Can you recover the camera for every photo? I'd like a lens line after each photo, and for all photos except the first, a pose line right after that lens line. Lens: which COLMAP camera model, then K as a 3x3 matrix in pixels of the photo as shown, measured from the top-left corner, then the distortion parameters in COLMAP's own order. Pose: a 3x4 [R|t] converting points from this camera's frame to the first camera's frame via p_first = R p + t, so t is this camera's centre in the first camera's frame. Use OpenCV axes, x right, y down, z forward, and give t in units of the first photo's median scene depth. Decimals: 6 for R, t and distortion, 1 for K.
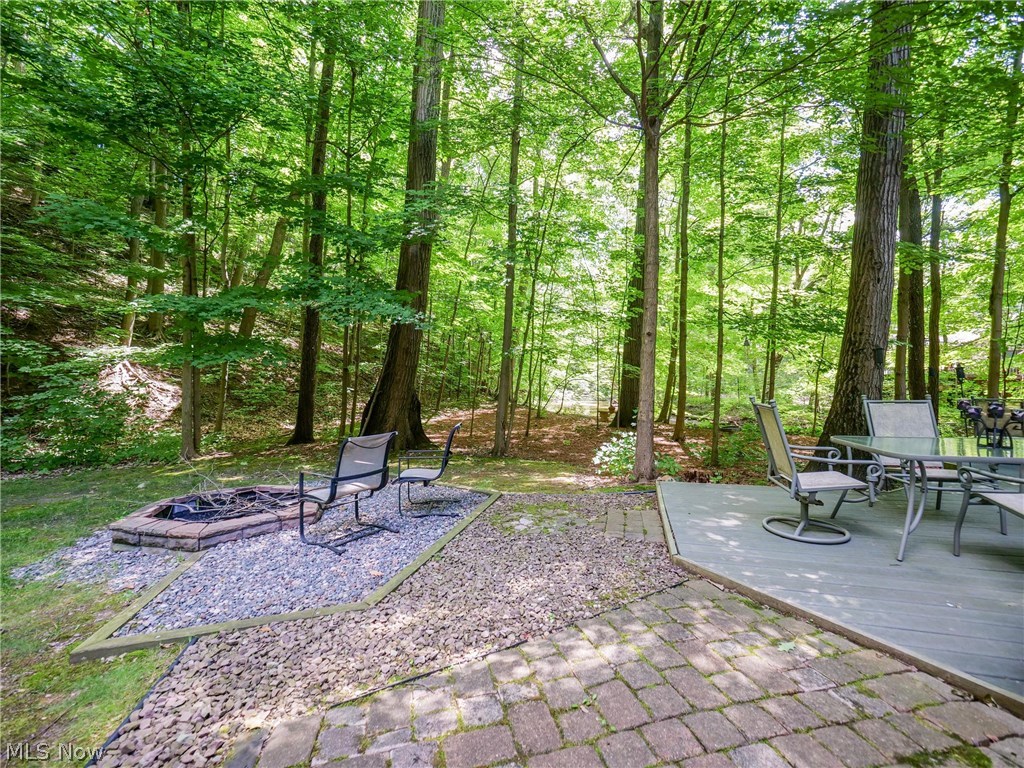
lens RADIAL K [[422.0, 0, 510.8], [0, 422.0, 380.2], [0, 0, 1]] dist [-0.003850, -0.000202]
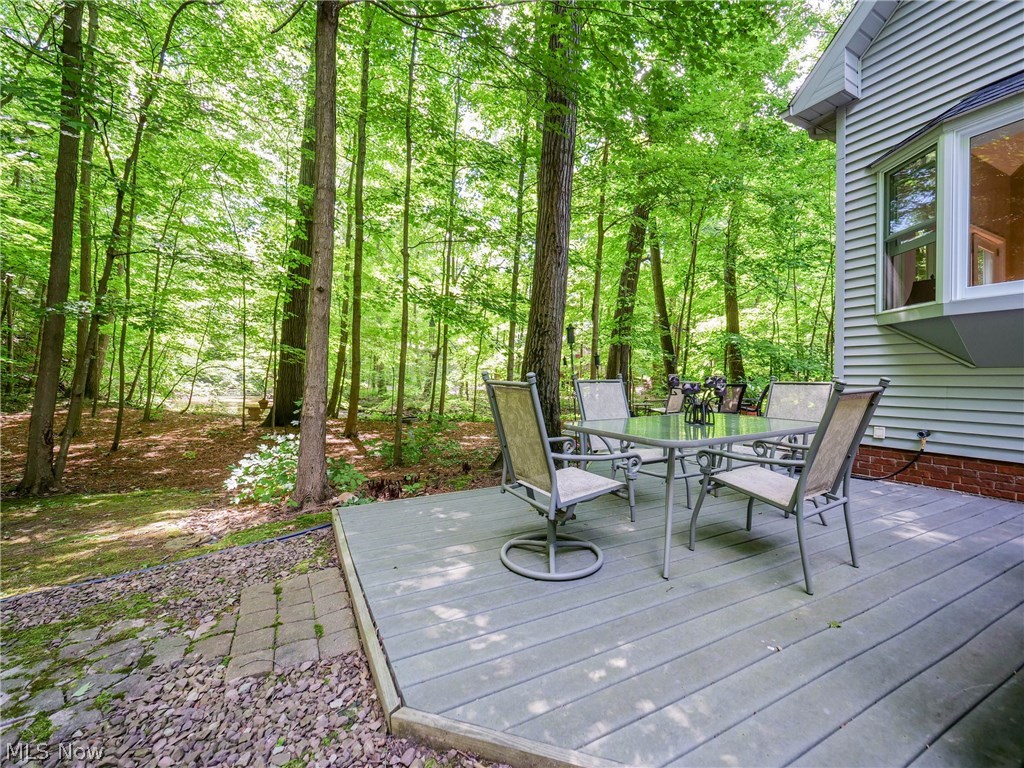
lens RADIAL K [[422.0, 0, 510.8], [0, 422.0, 380.2], [0, 0, 1]] dist [-0.003850, -0.000202]
pose [[0.726892, 0.002748, 0.686747, 0.049416], [-0.012973, 0.999869, 0.009730, 0.016123], [-0.686630, -0.015982, 0.726832, 0.172500]]
